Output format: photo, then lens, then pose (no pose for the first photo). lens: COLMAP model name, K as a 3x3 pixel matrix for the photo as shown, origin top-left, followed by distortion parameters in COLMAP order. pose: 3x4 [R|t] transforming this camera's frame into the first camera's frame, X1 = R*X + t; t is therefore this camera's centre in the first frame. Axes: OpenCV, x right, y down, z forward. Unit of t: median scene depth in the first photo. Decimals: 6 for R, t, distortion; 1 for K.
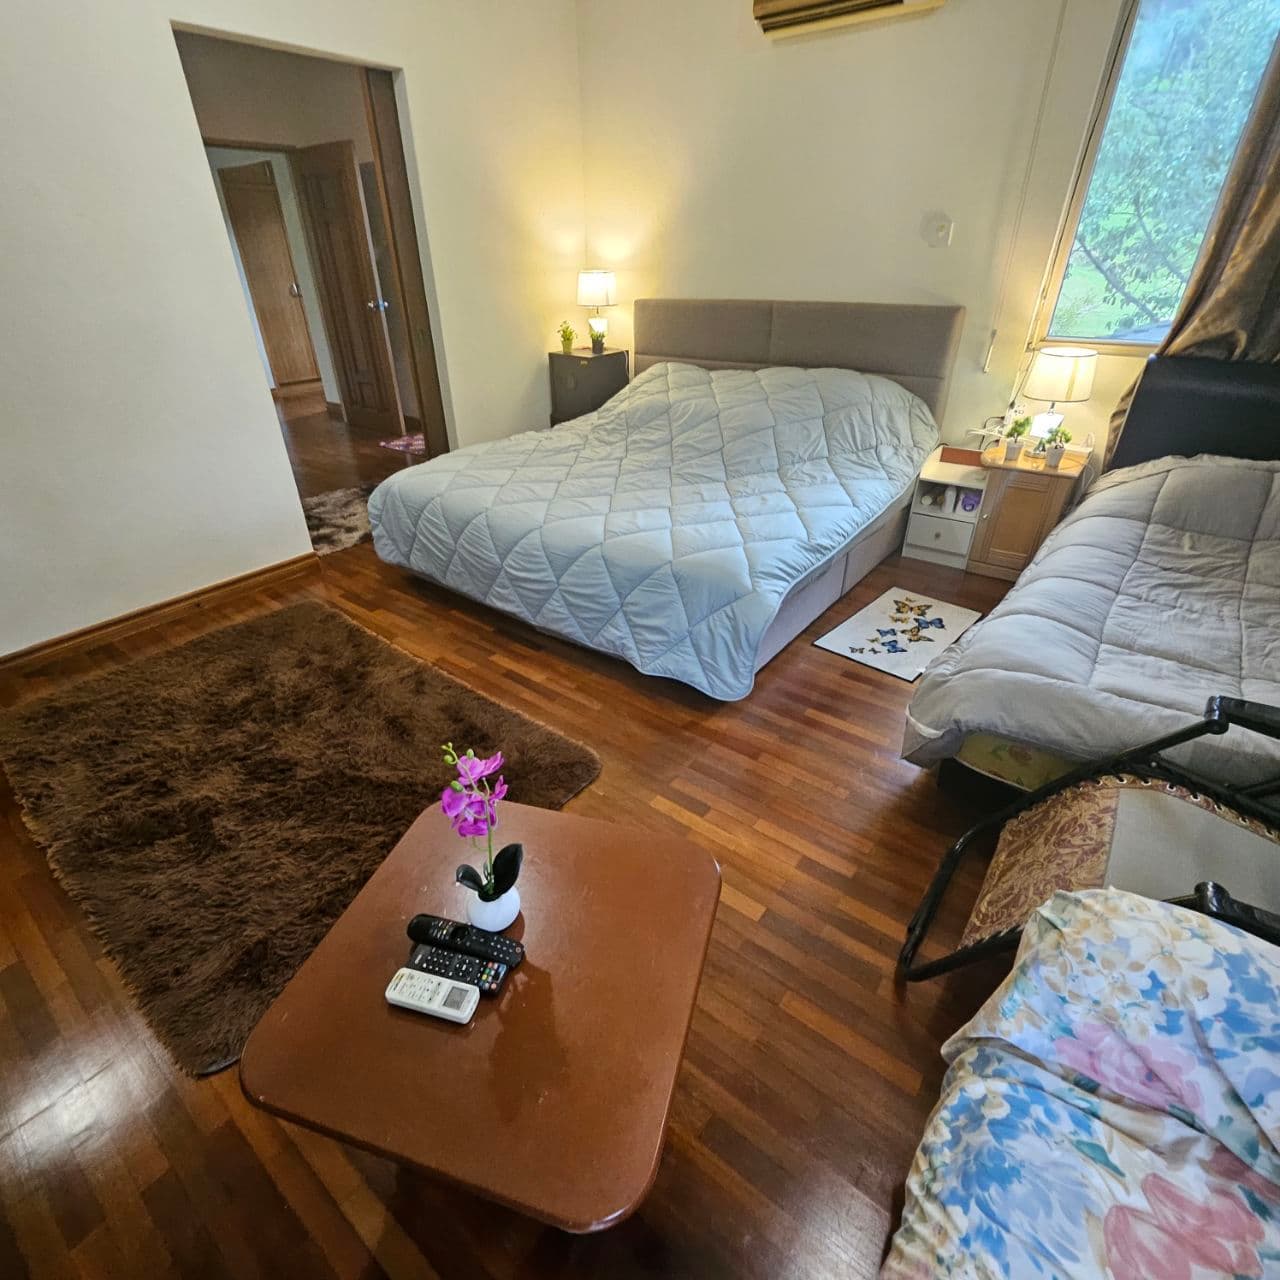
lens RADIAL K [[660.7, 0, 629.1], [0, 660.7, 649.7], [0, 0, 1]] dist [0.006650, -0.001906]
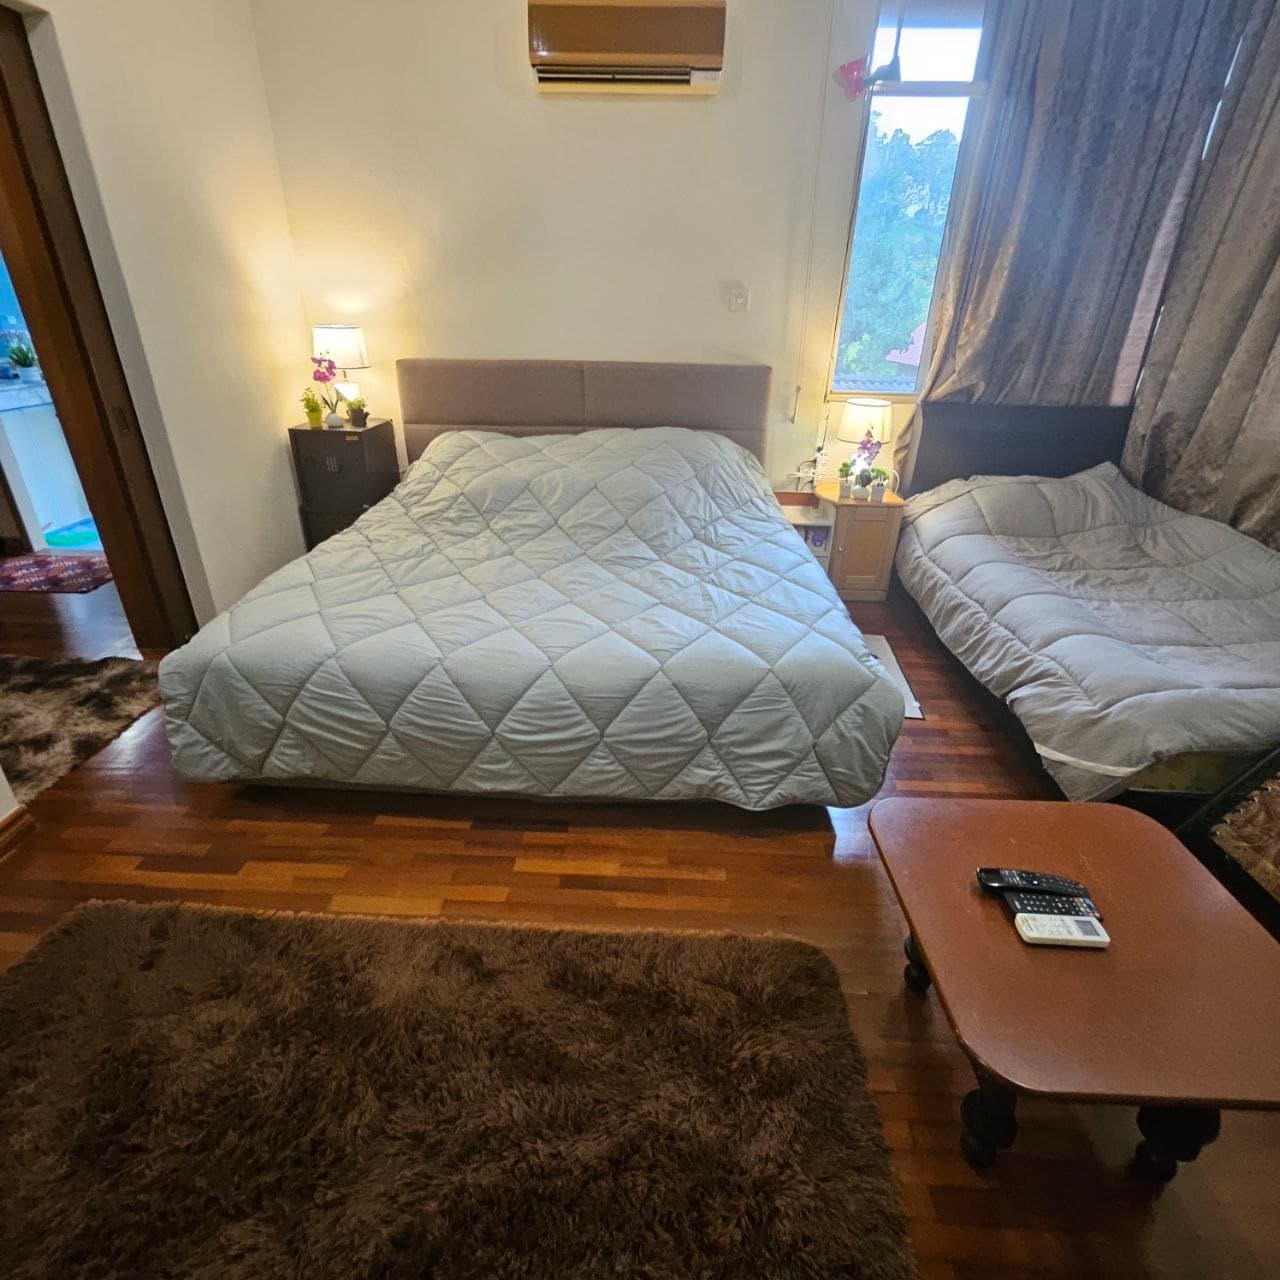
lens RADIAL K [[660.7, 0, 638.6], [0, 660.7, 632.9], [0, 0, 1]] dist [0.006650, -0.001906]
pose [[0.807439, -0.231679, 0.542556, -0.393686], [0.278258, 0.960498, -0.003960, -0.171288], [-0.520206, 0.154168, 0.840010, 0.302698]]
